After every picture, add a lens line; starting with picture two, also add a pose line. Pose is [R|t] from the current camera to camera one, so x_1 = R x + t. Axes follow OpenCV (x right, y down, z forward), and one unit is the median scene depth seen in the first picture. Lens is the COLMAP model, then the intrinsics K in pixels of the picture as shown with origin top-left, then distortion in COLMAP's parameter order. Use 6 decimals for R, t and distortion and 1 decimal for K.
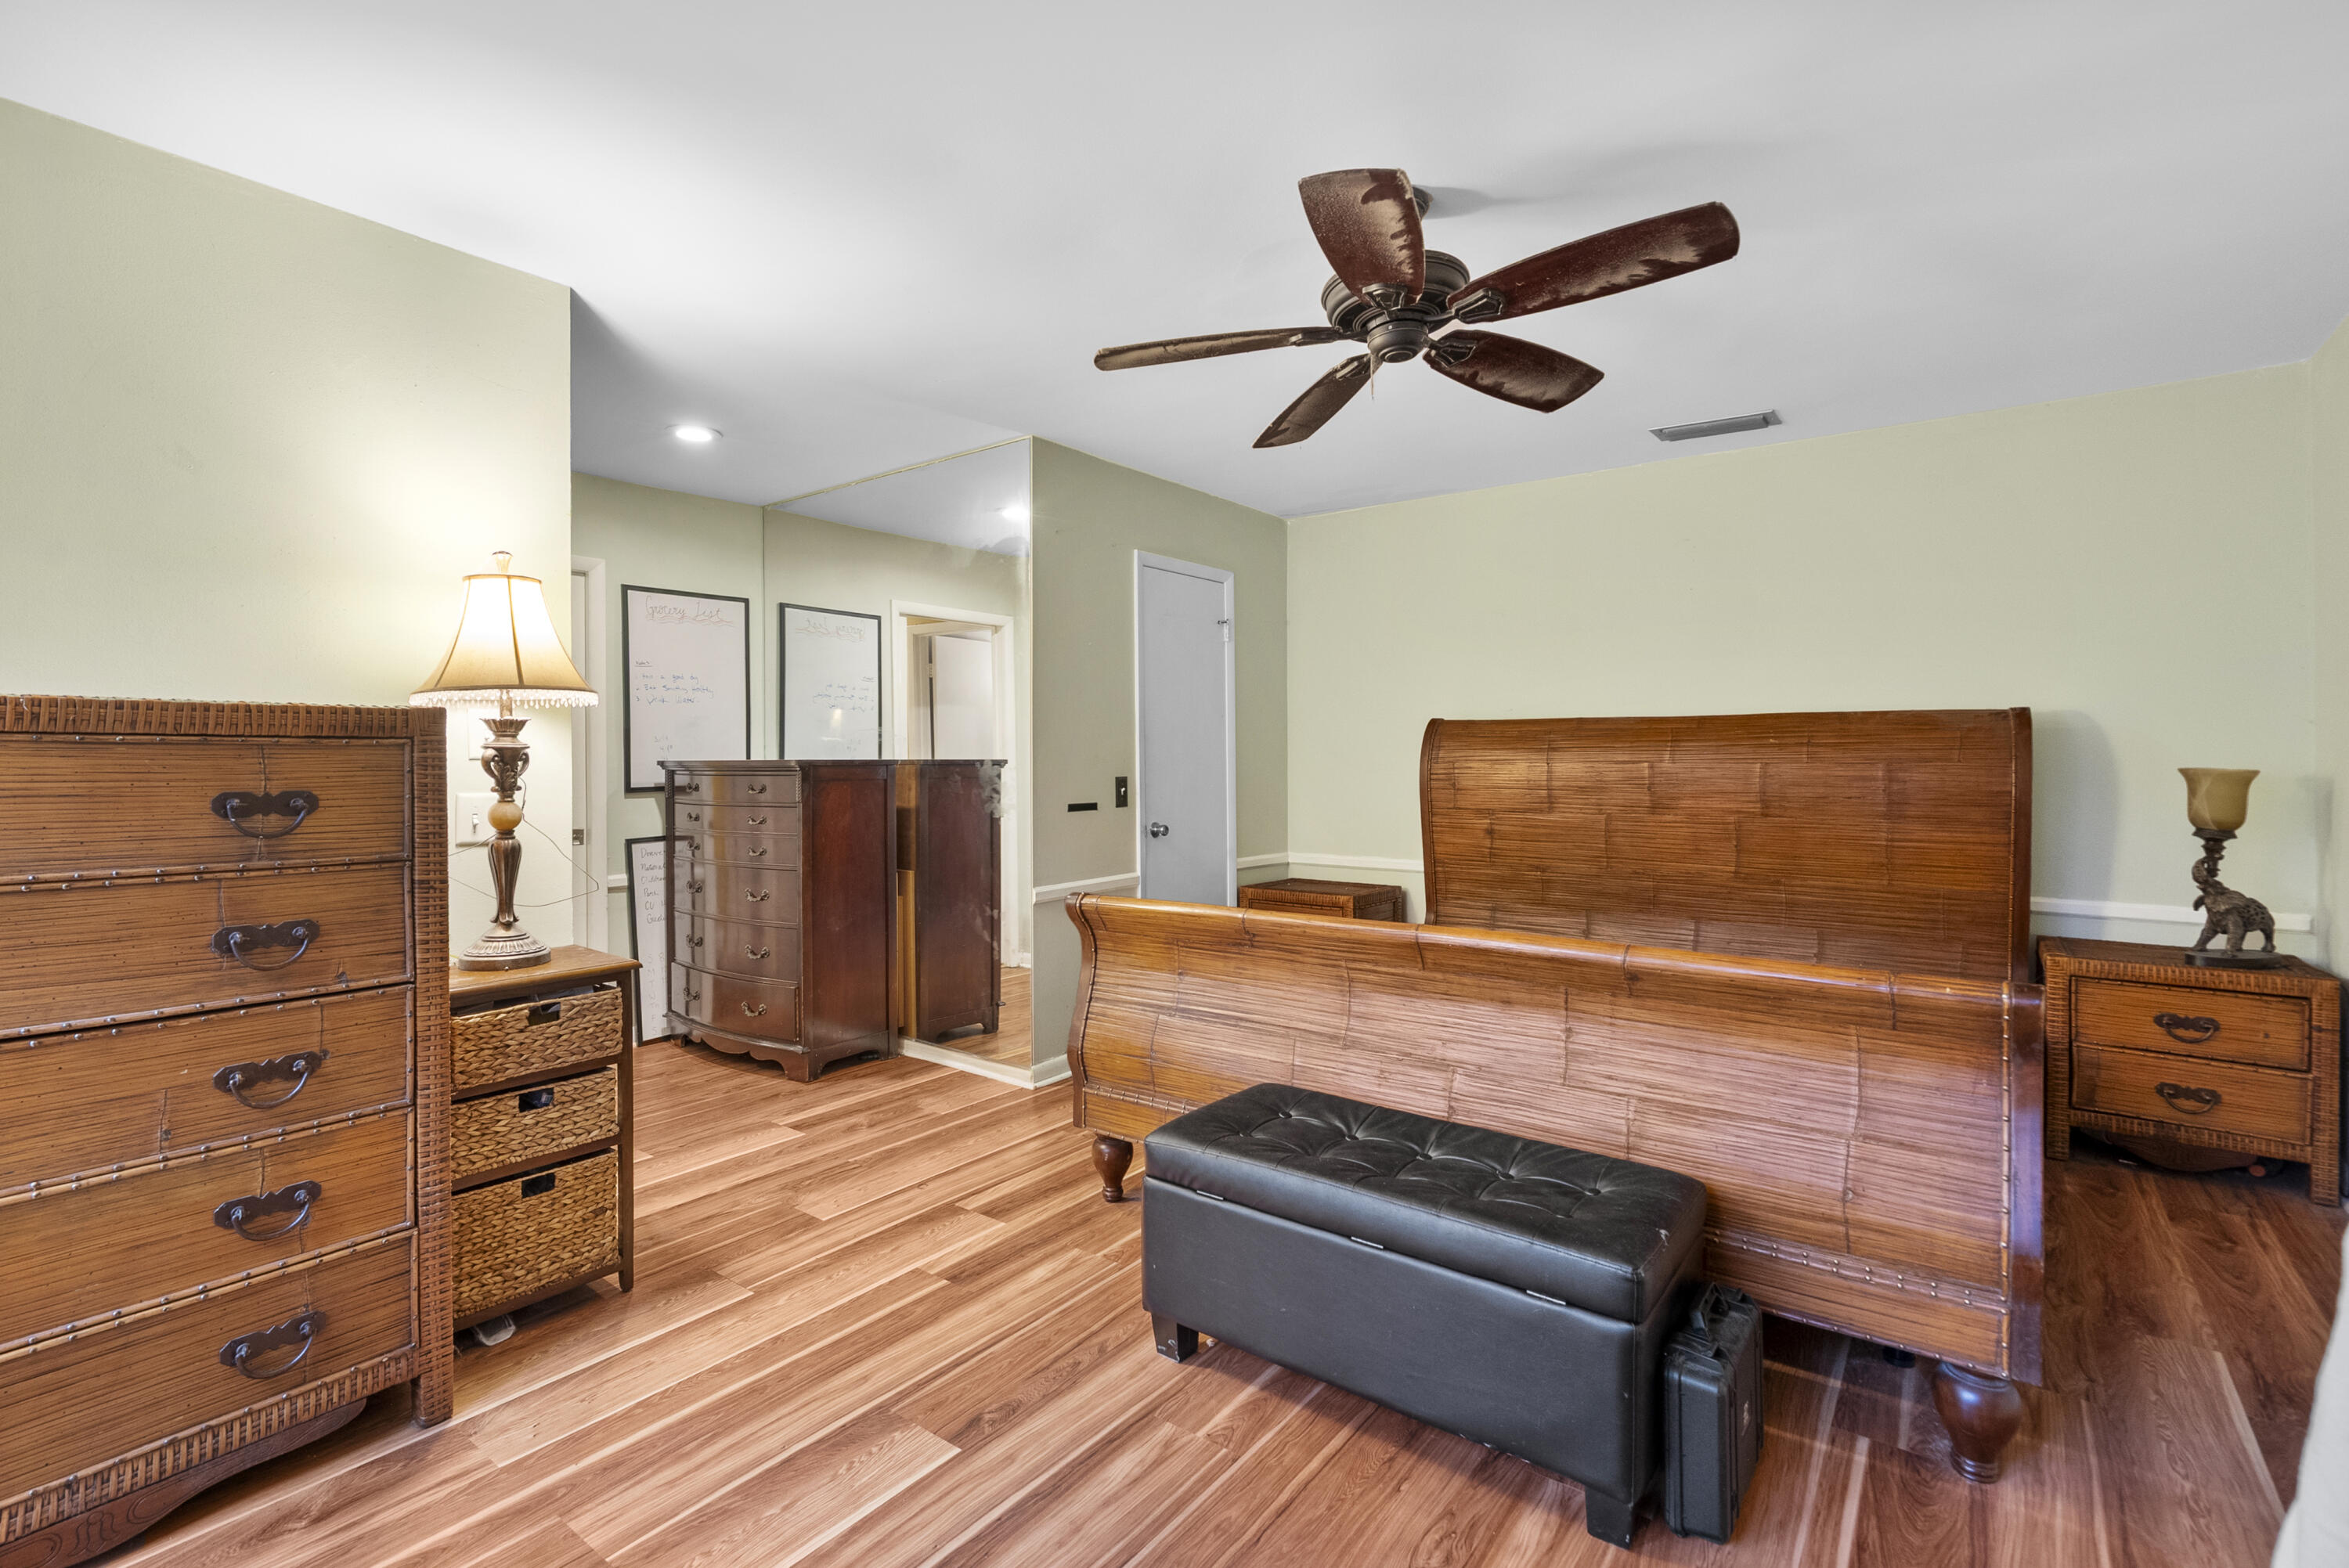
lens RADIAL K [[1066.1, 0, 1167.3], [0, 1066.1, 789.3], [0, 0, 1]] dist [-0.000334, 0.000412]
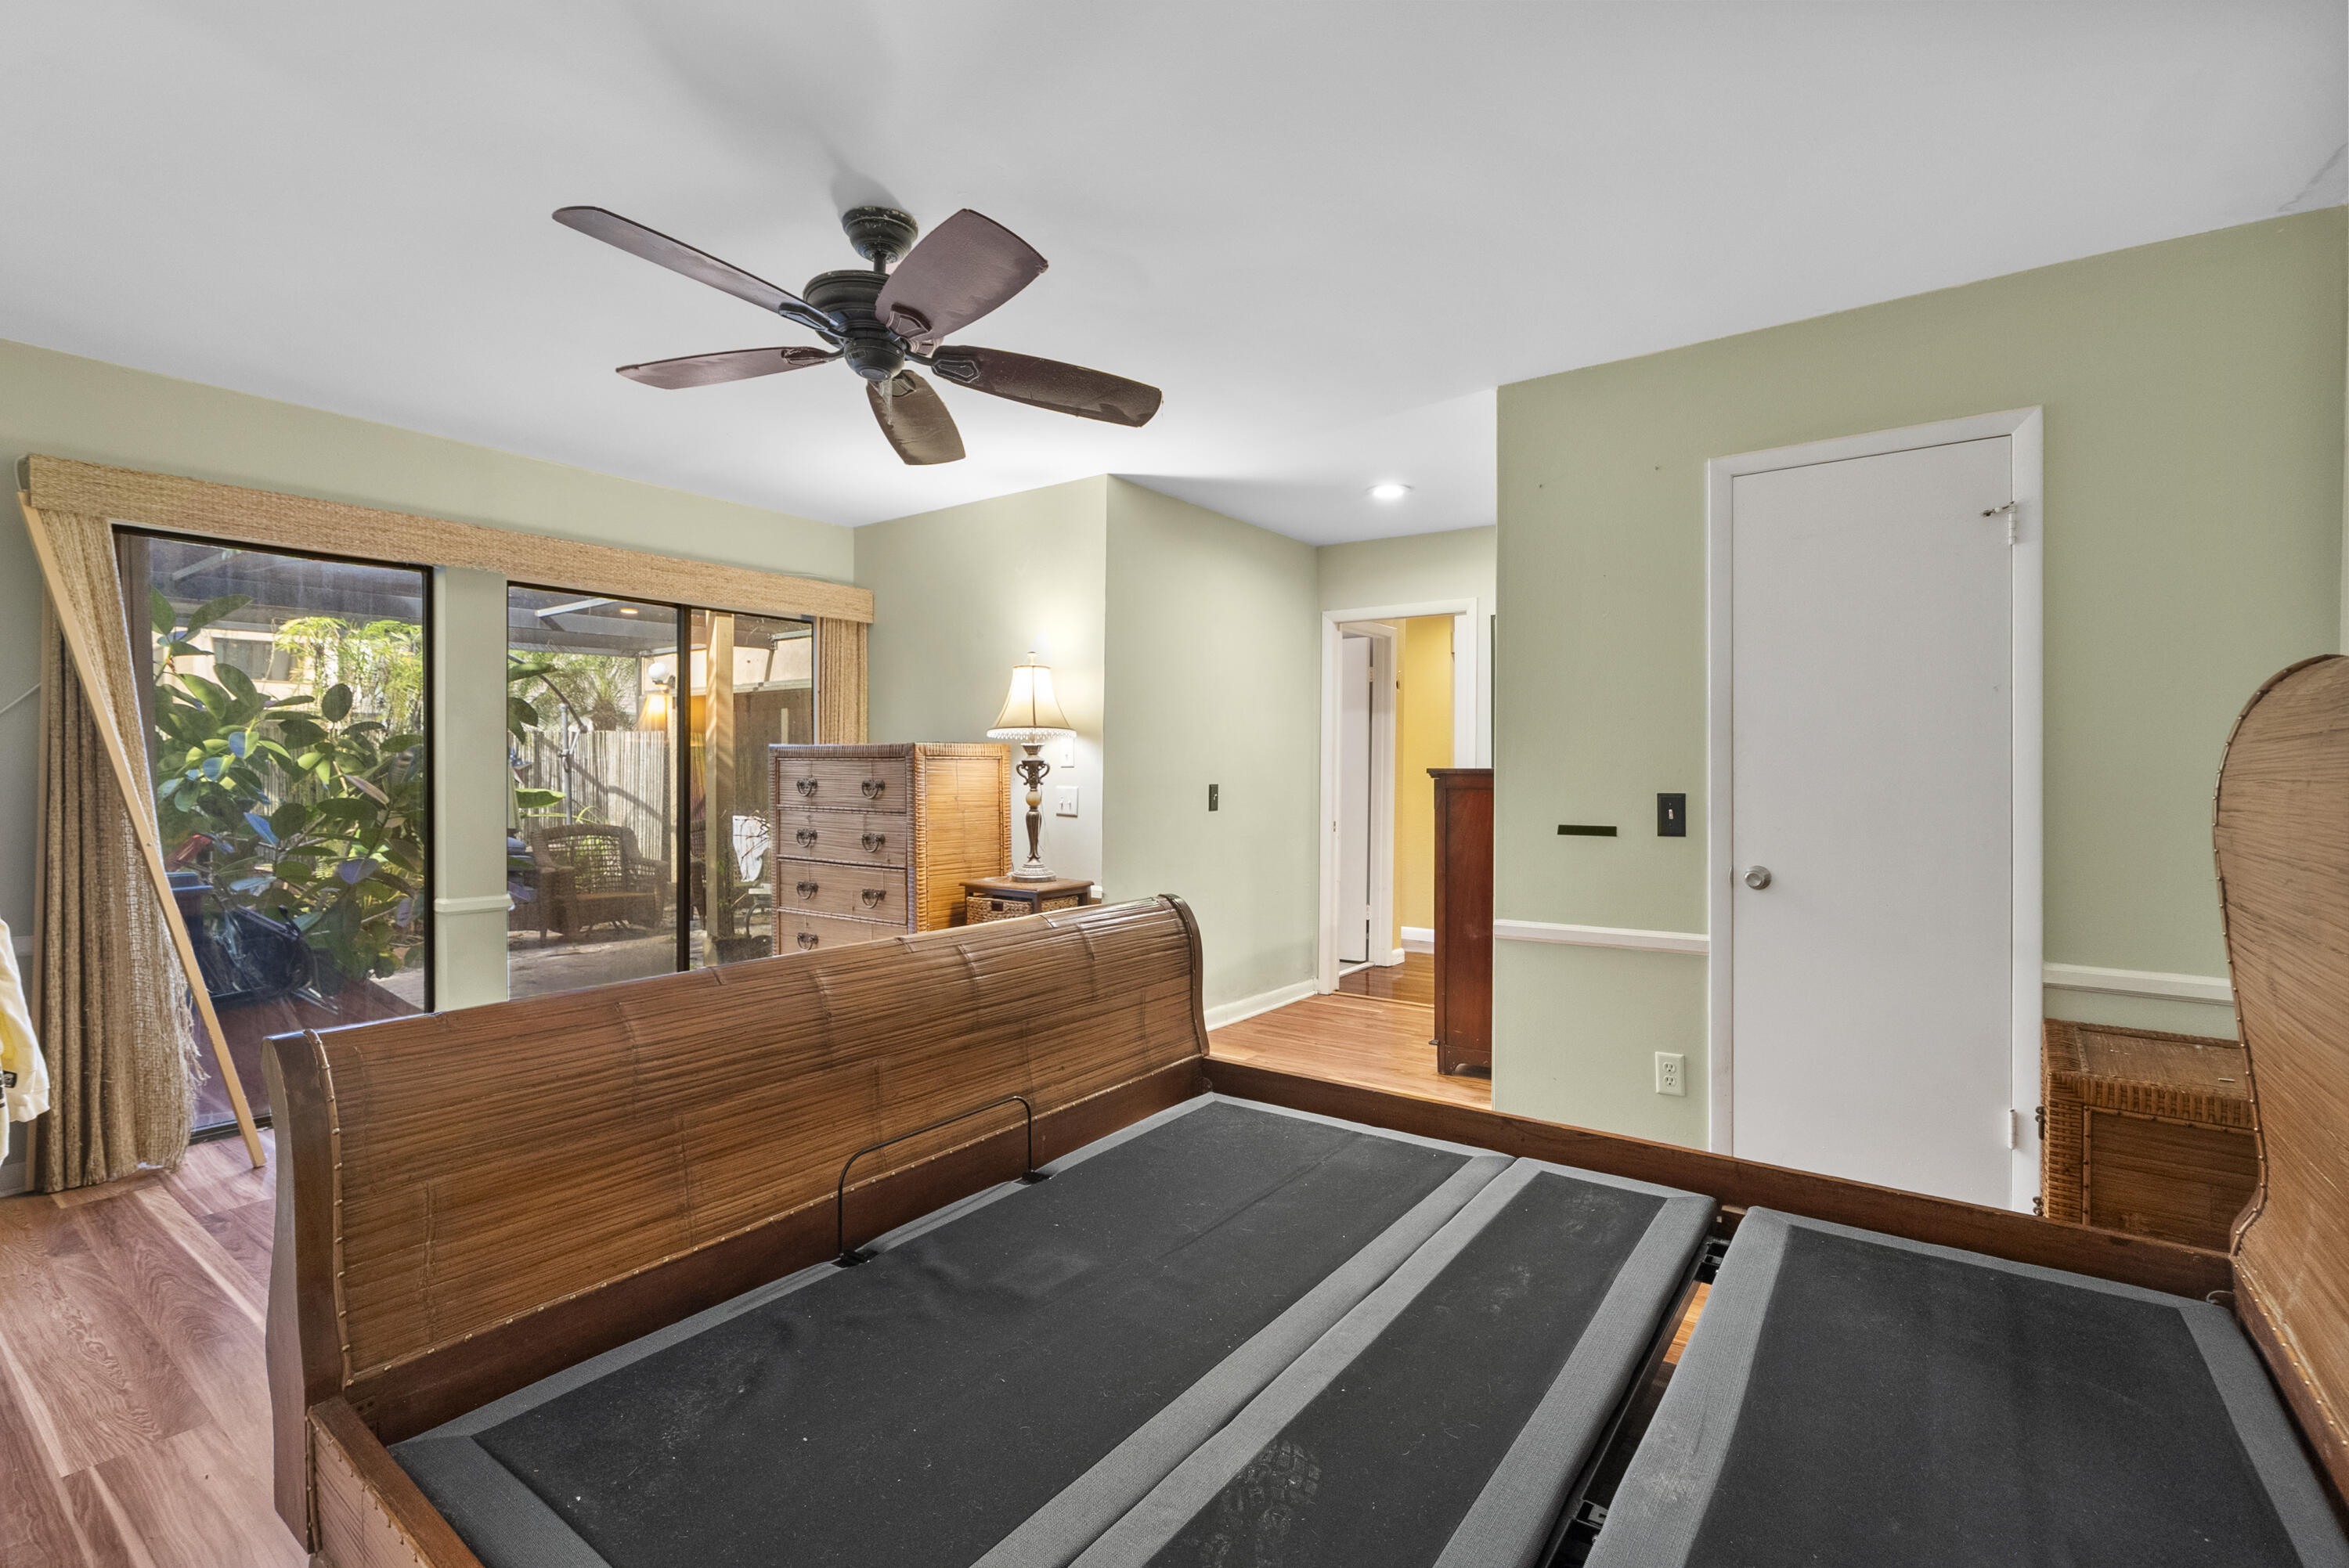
lens RADIAL K [[1066.1, 0, 1167.3], [0, 1066.1, 789.3], [0, 0, 1]] dist [-0.000334, 0.000412]
pose [[0.016214, 0.021551, -0.999636, 1.182073], [-0.028564, 0.999370, 0.021082, -0.035388], [0.999460, 0.028211, 0.016819, 1.188899]]
